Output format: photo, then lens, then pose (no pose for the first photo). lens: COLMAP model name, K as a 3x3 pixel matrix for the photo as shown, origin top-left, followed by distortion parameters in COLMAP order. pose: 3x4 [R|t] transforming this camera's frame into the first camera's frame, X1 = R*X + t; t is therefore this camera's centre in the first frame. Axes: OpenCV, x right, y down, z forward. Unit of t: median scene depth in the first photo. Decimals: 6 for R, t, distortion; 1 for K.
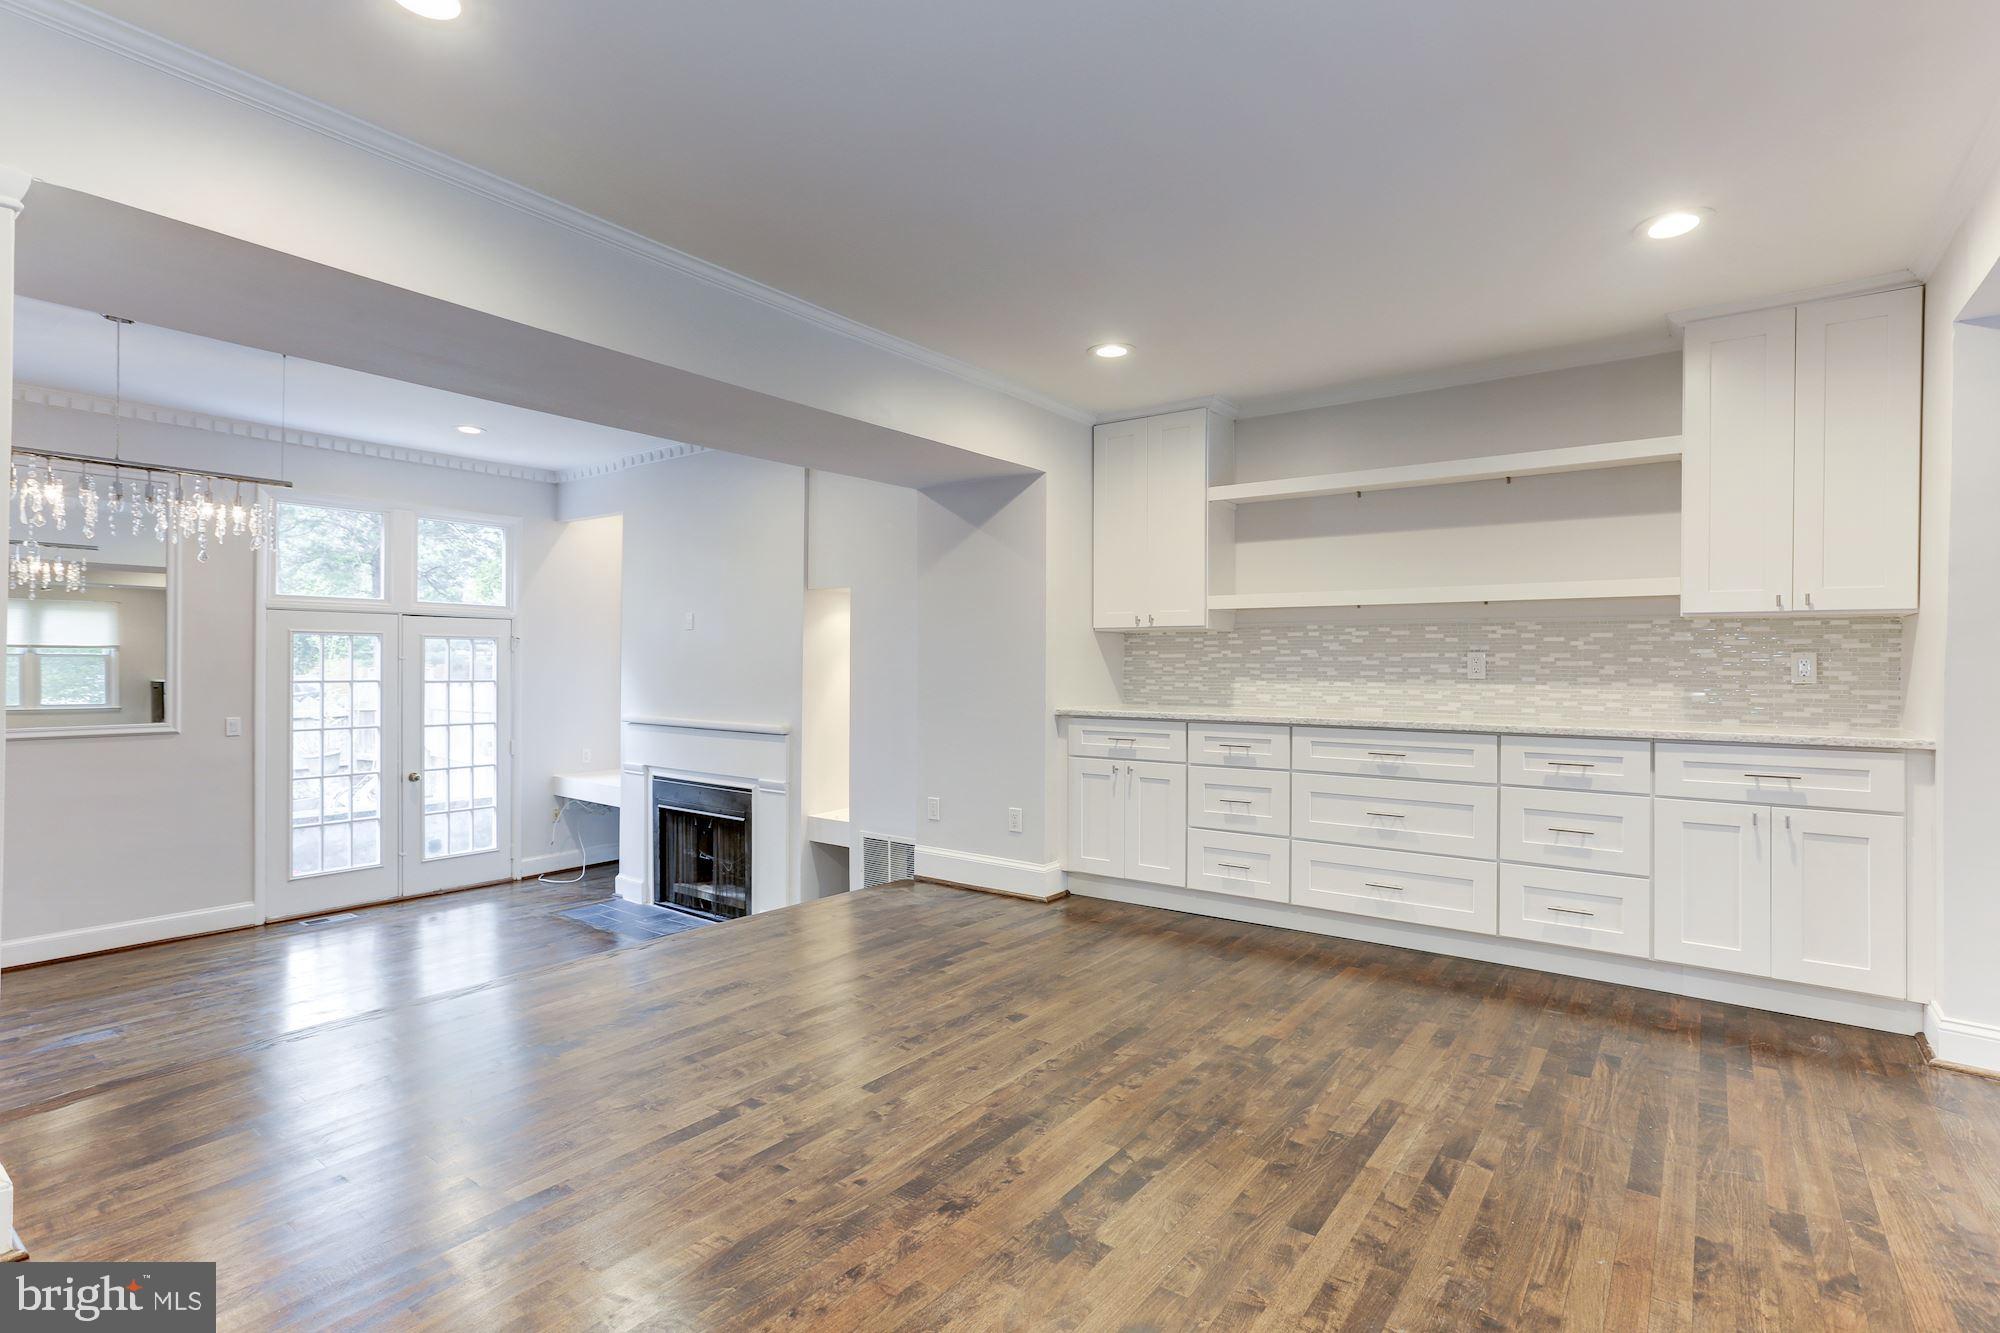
lens RADIAL K [[958.5, 0, 1005.8], [0, 958.5, 659.9], [0, 0, 1]] dist [-0.034108, 0.021248]
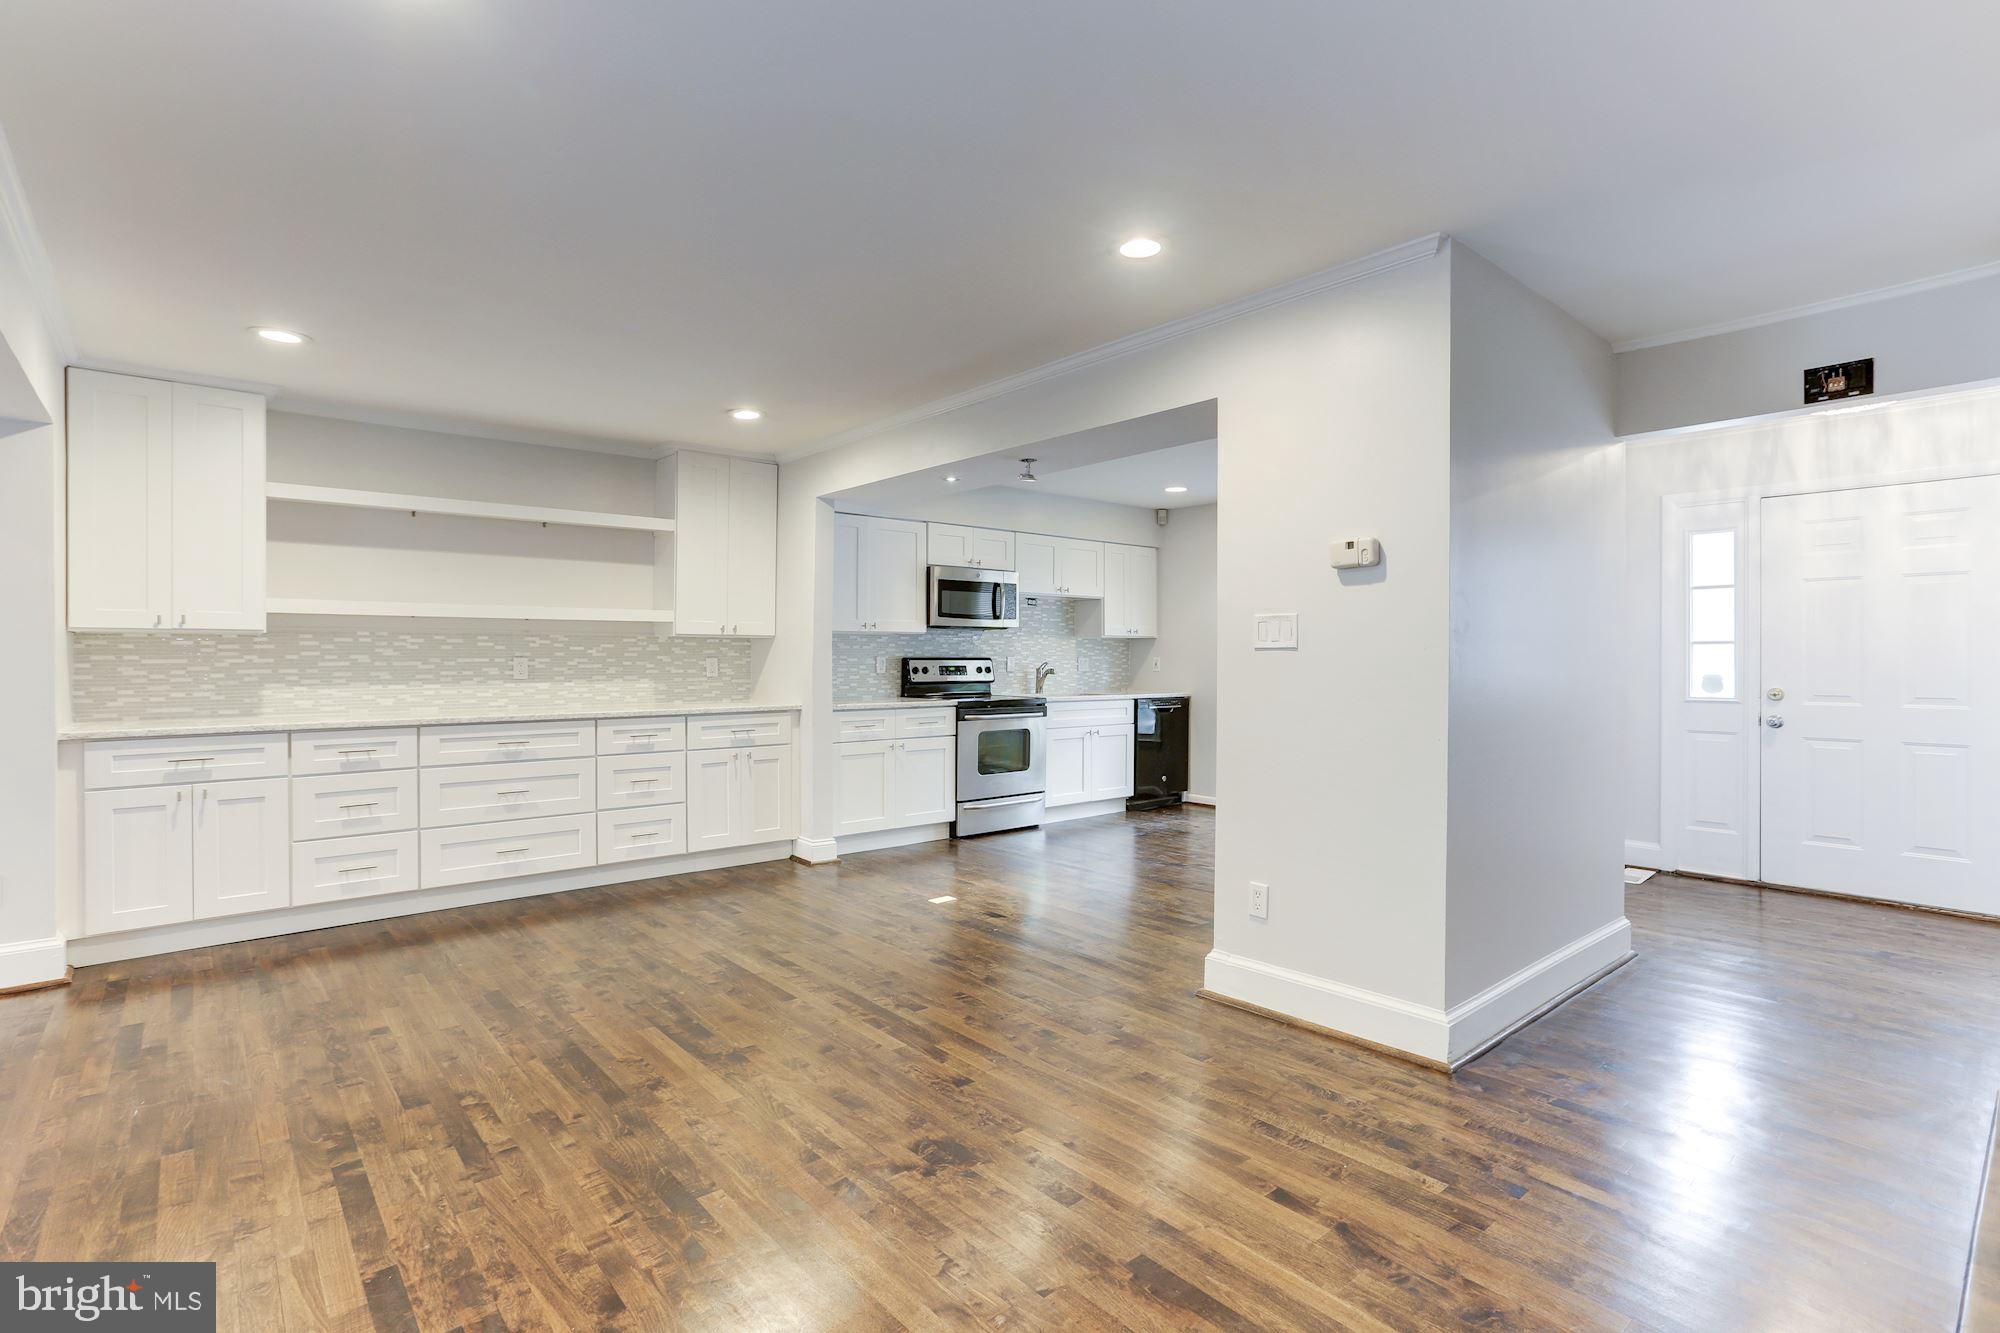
lens RADIAL K [[952.4, 0, 1001.2], [0, 952.4, 659.5], [0, 0, 1]] dist [-0.036524, 0.022587]
pose [[0.215524, -0.008234, 0.976464, -0.563232], [-0.003269, 0.999953, 0.009154, -0.018602], [-0.976493, -0.005165, 0.215487, 0.106487]]
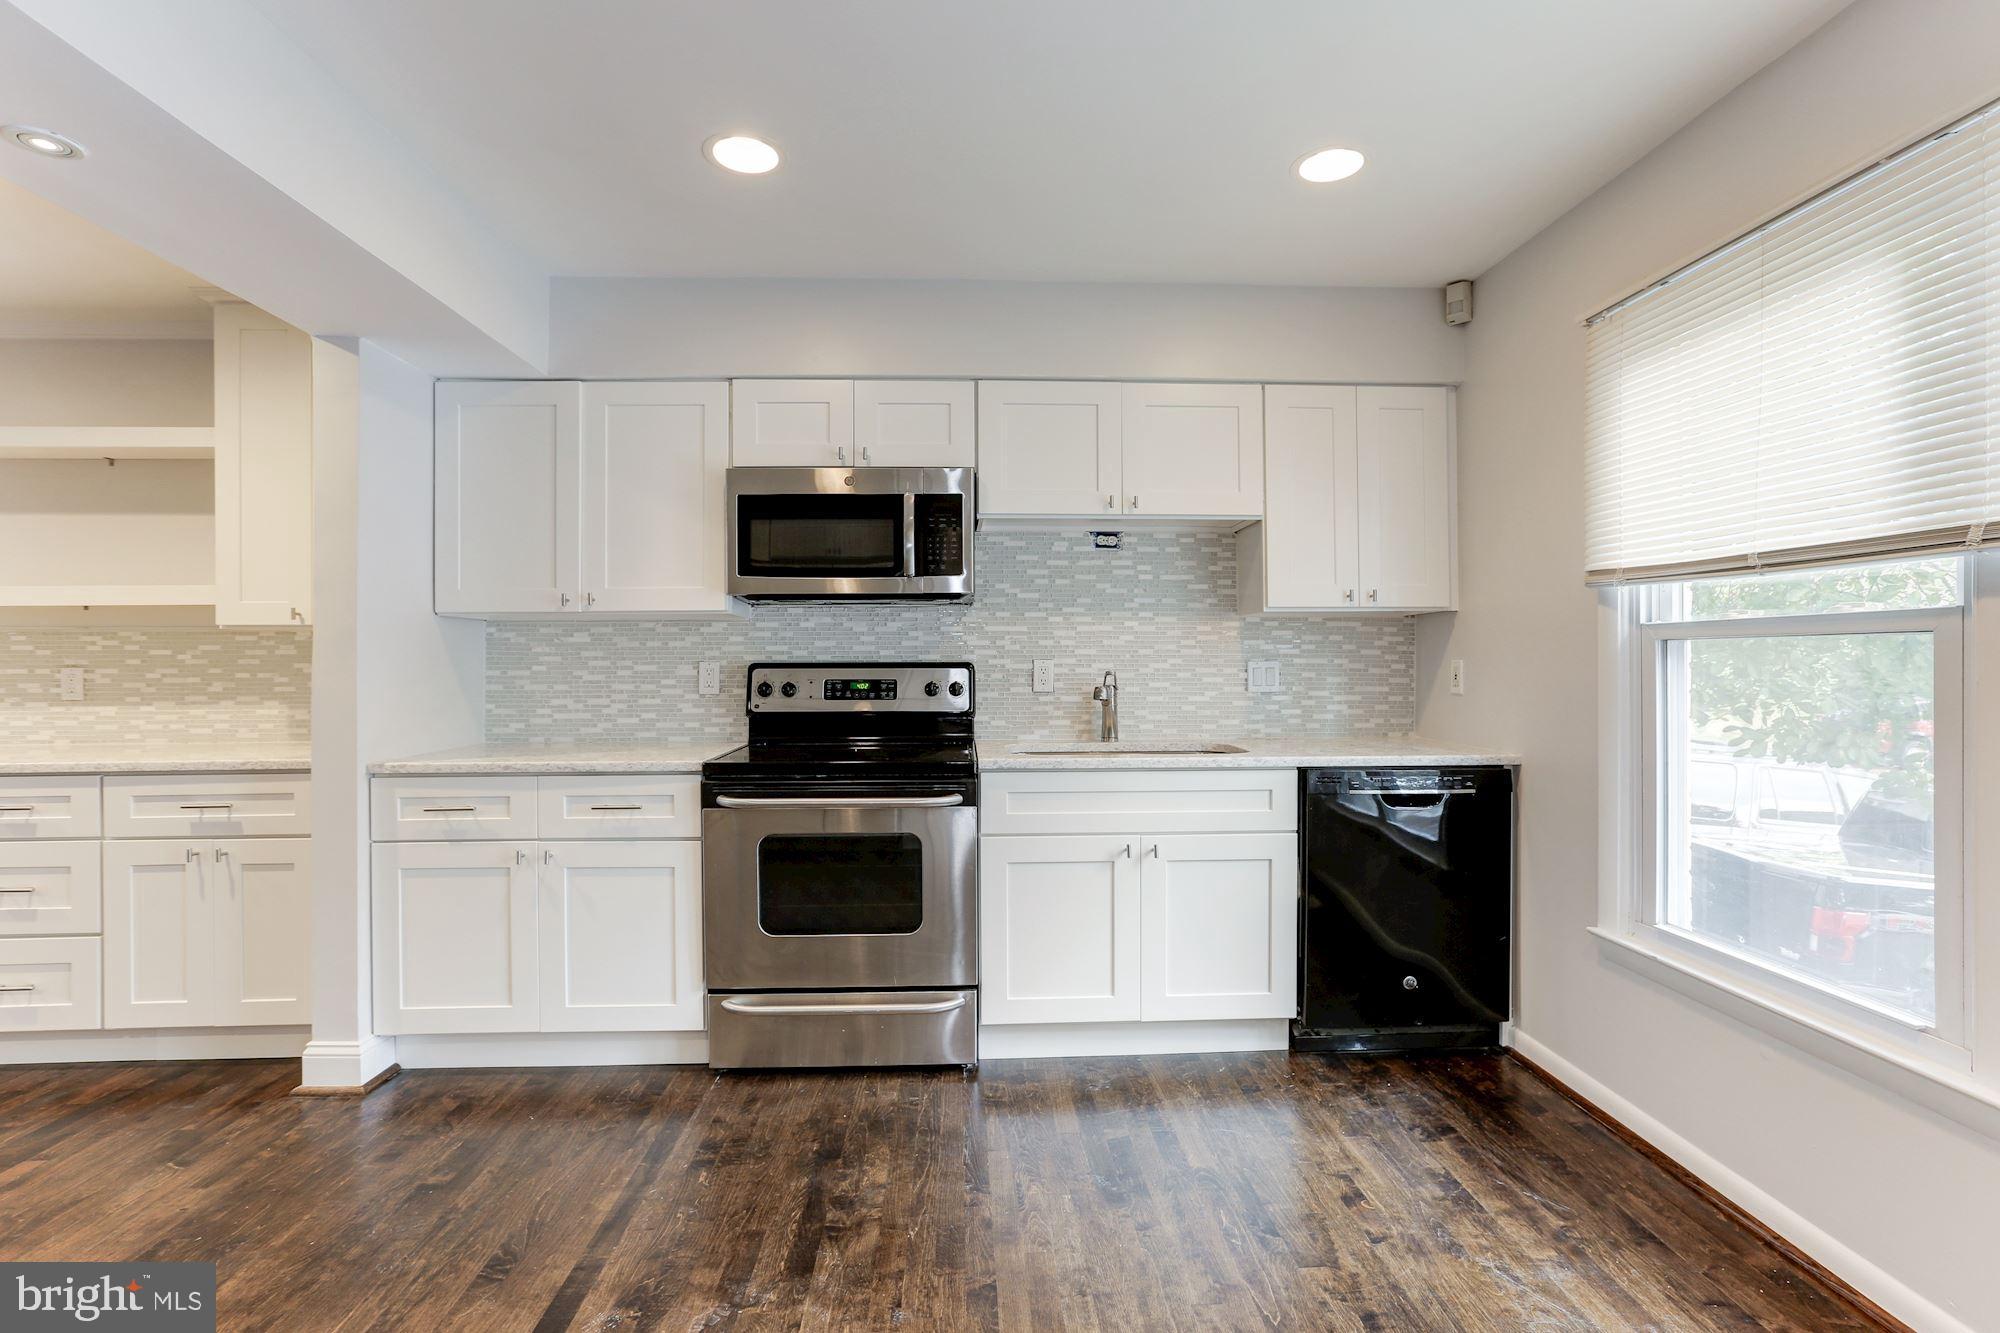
lens RADIAL K [[952.4, 0, 1000.7], [0, 952.4, 659.6], [0, 0, 1]] dist [-0.036524, 0.022587]
pose [[0.773249, -0.008228, 0.634049, 0.576652], [0.007498, 0.999965, 0.003832, -0.011598], [-0.634058, 0.001791, 0.773284, -0.130257]]
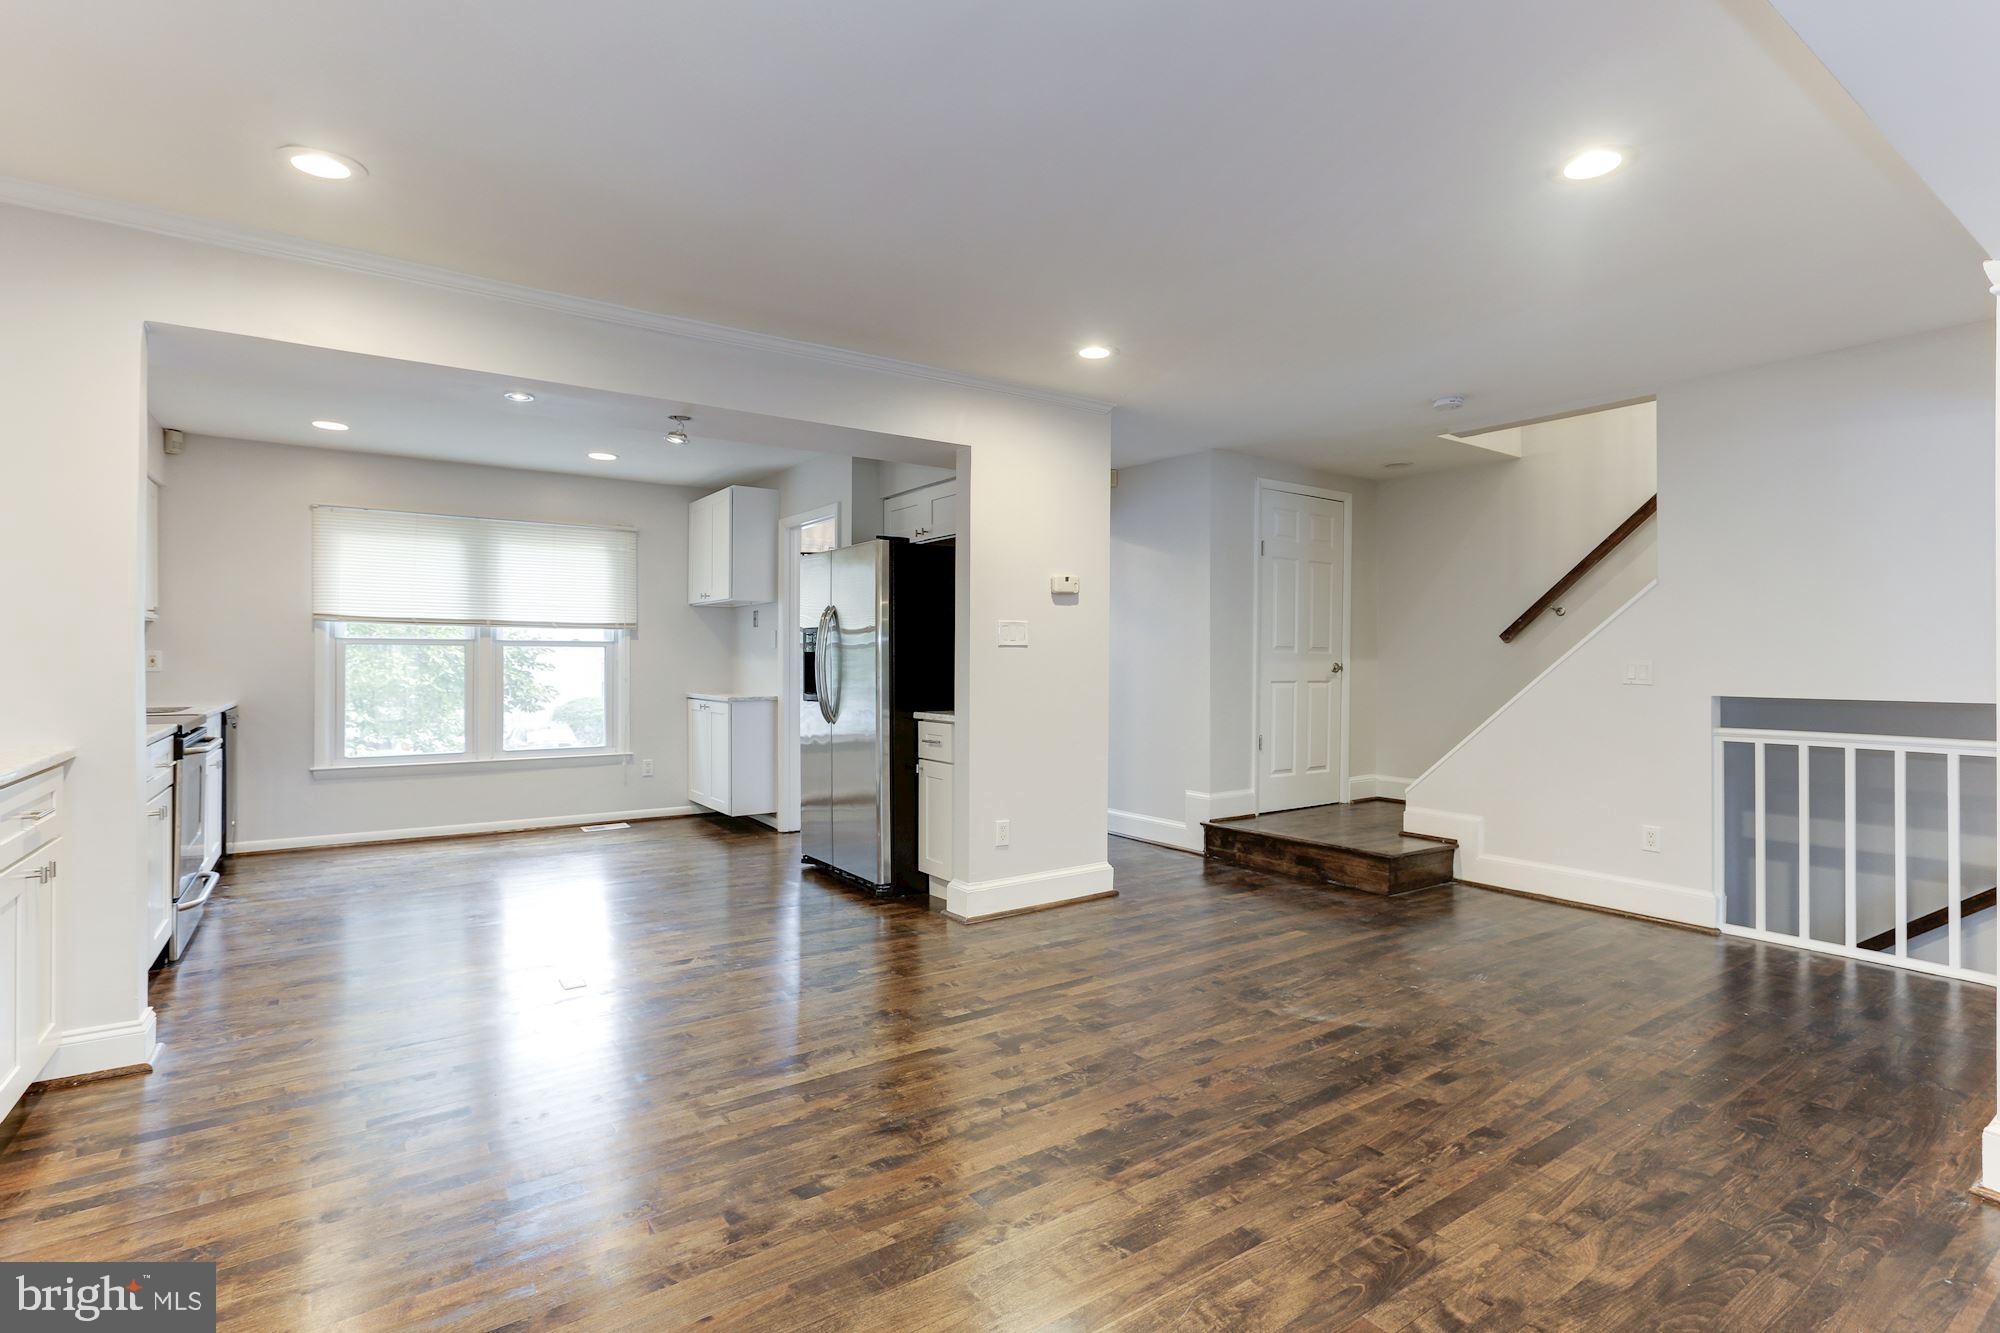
lens RADIAL K [[958.5, 0, 1005.4], [0, 958.5, 660.1], [0, 0, 1]] dist [-0.034108, 0.021248]
pose [[-0.950768, -0.010022, 0.309742, -0.107796], [-0.010266, 0.999947, 0.000841, -0.006139], [-0.309734, -0.002380, -0.950820, 1.031484]]
